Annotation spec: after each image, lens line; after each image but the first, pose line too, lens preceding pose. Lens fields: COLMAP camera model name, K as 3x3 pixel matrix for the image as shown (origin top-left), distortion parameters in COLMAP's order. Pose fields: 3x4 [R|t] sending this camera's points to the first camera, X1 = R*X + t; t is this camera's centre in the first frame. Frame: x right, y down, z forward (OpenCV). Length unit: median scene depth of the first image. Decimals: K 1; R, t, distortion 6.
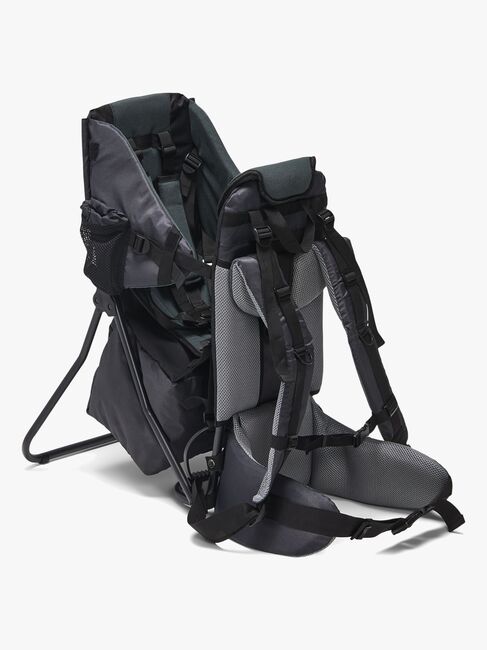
lens RADIAL K [[1791.7, 0, 243.5], [0, 1791.7, 325.0], [0, 0, 1]] dist [0.074844, -1.065500]
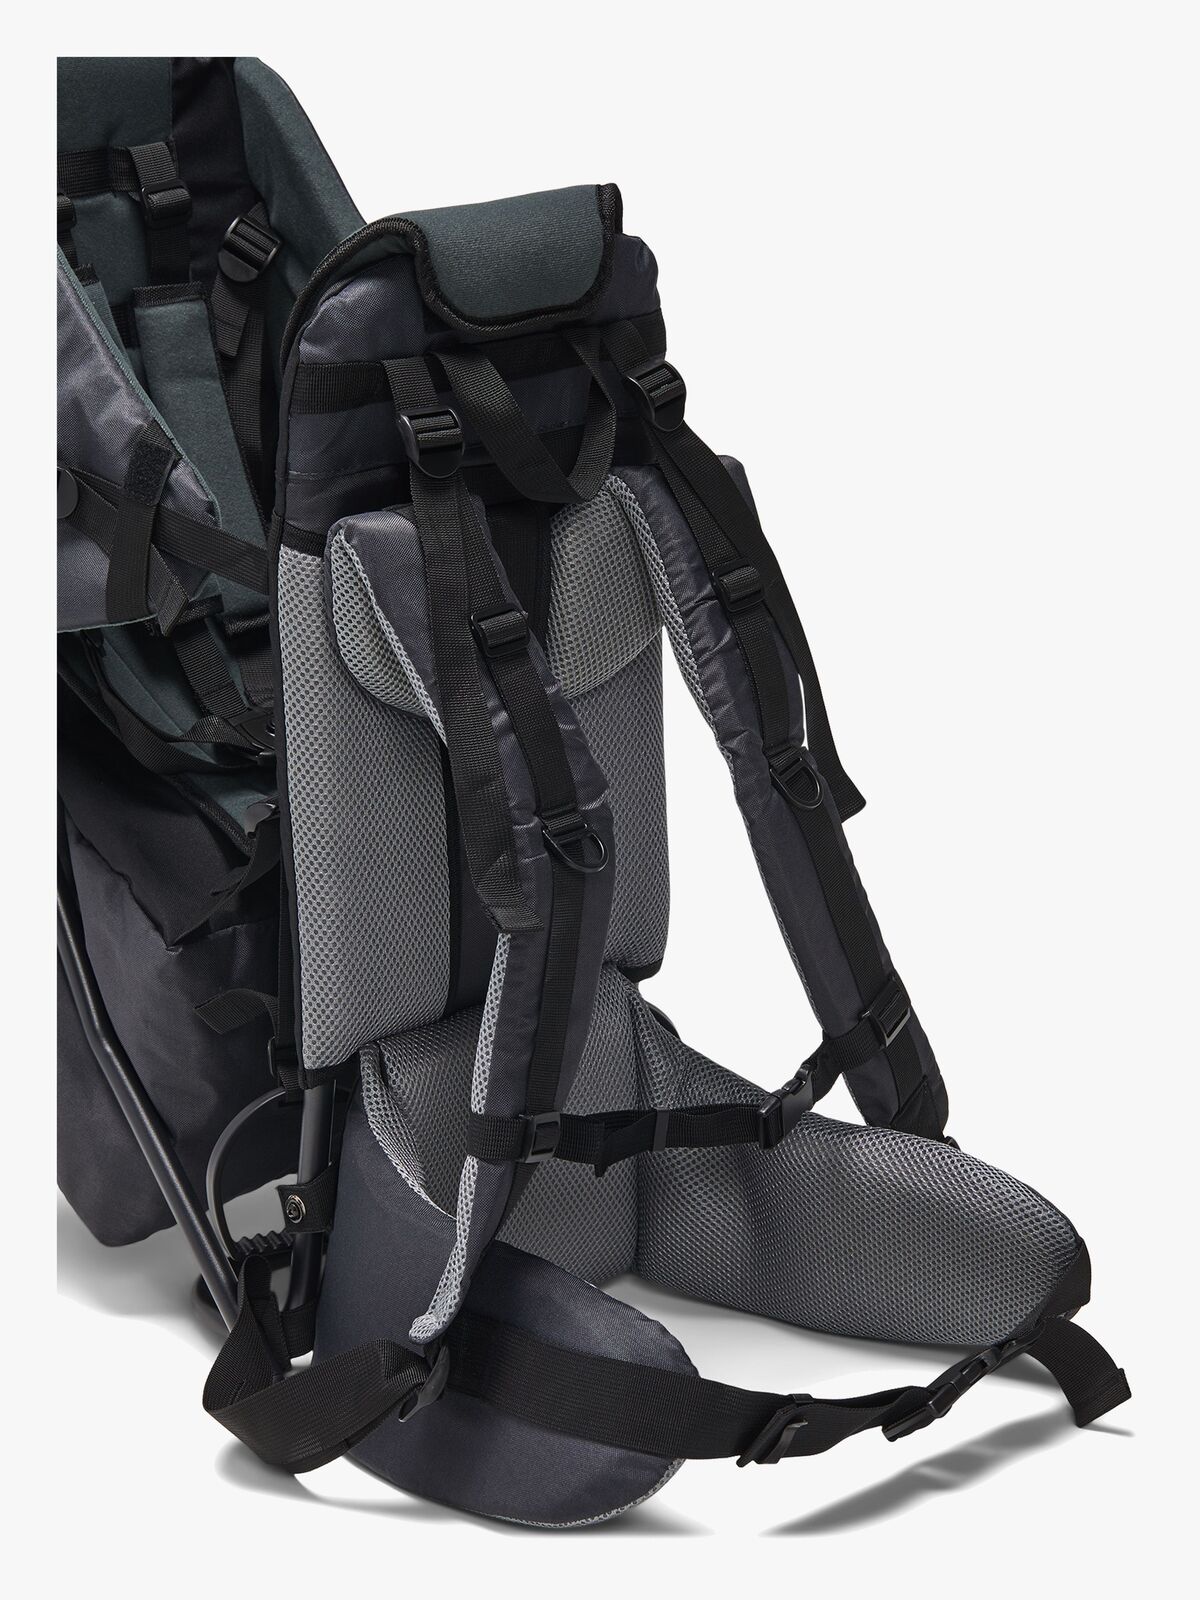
lens RADIAL K [[4556.2, 0, 403.4], [0, 4556.2, 803.1], [0, 0, 1]] dist [-0.085160, -1.304189]
pose [[0.998825, -0.016131, -0.045709, 0.037331], [0.015836, 0.999851, -0.006825, 0.014411], [0.045812, 0.006093, 0.998931, 0.233776]]
